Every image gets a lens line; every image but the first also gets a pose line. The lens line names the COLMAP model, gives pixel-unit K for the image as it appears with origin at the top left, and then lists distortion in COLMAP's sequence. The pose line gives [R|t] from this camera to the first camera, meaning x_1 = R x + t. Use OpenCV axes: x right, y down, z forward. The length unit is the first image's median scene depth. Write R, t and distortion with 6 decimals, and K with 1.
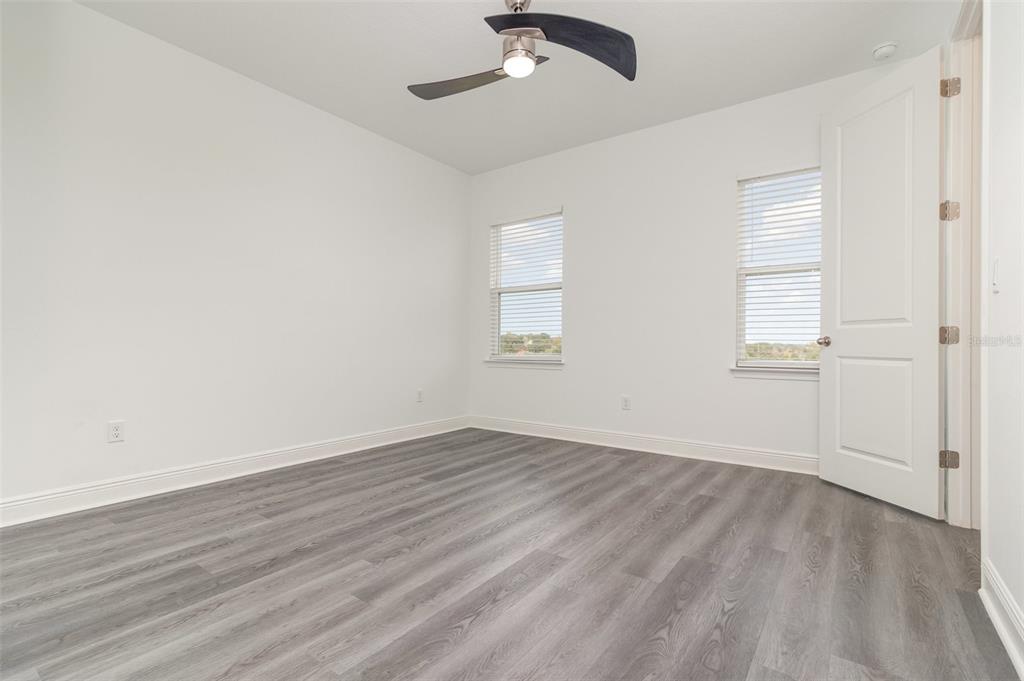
lens RADIAL K [[485.2, 0, 509.8], [0, 485.2, 339.6], [0, 0, 1]] dist [0.006062, -0.000369]
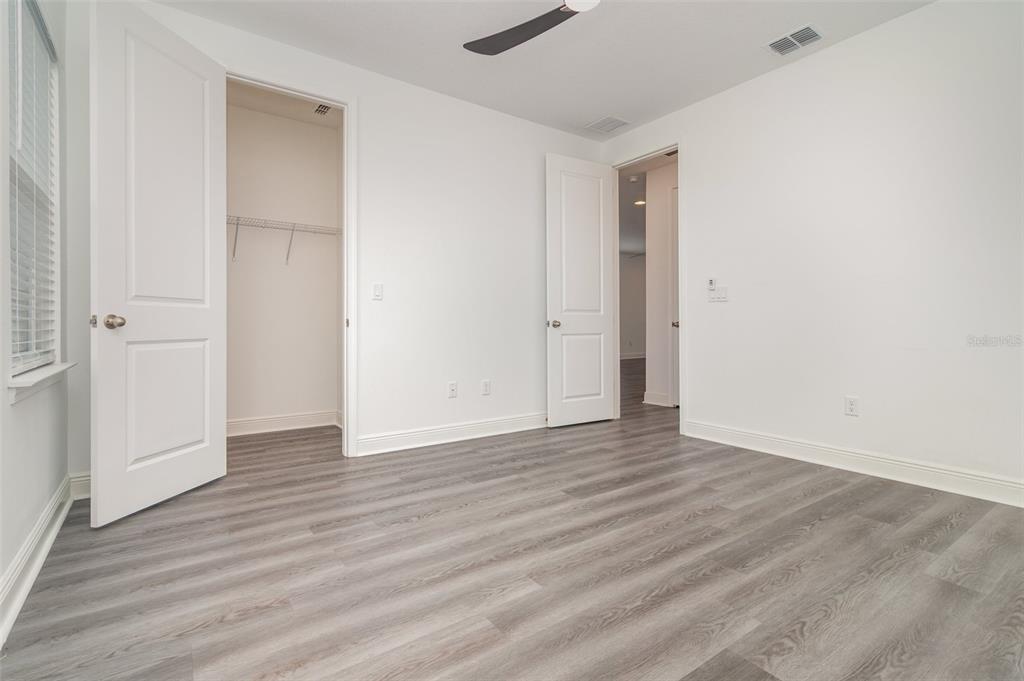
lens RADIAL K [[485.2, 0, 509.3], [0, 485.2, 333.6], [0, 0, 1]] dist [0.006062, -0.000369]
pose [[-0.947298, -0.009555, 0.320211, -0.121216], [-0.005505, 0.999893, 0.013553, 0.010232], [-0.320307, 0.011076, -0.947249, 1.709035]]
